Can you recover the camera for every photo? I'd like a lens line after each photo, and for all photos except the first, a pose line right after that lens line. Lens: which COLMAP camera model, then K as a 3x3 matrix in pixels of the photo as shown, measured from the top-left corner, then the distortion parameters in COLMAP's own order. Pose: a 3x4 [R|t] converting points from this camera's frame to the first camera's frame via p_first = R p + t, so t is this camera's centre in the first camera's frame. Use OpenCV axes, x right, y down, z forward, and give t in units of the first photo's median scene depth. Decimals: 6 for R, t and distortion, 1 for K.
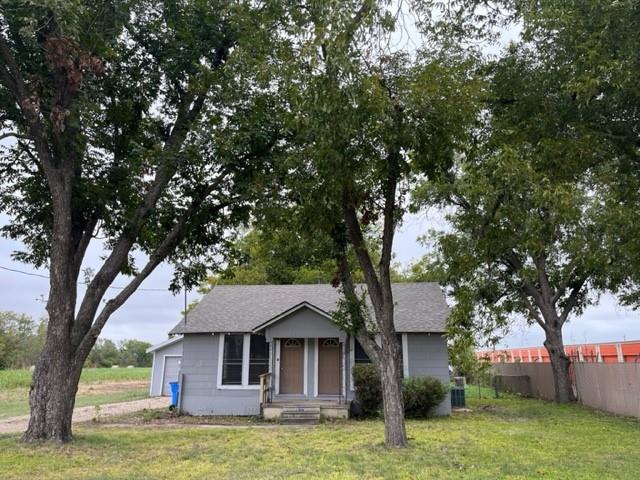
lens RADIAL K [[483.8, 0, 317.7], [0, 483.8, 244.3], [0, 0, 1]] dist [0.071655, -0.087944]
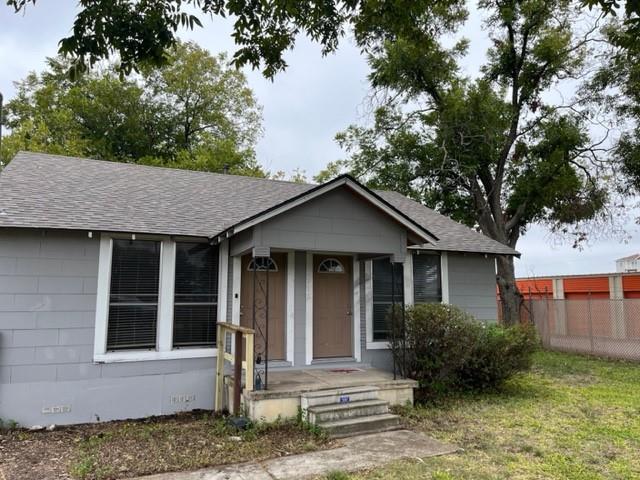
lens RADIAL K [[483.8, 0, 325.7], [0, 483.8, 245.3], [0, 0, 1]] dist [0.071655, -0.087944]
pose [[0.859746, 0.055789, 0.507666, -0.255412], [-0.115388, 0.989532, 0.086670, 0.134841], [-0.497516, -0.133093, 0.857184, 0.544376]]
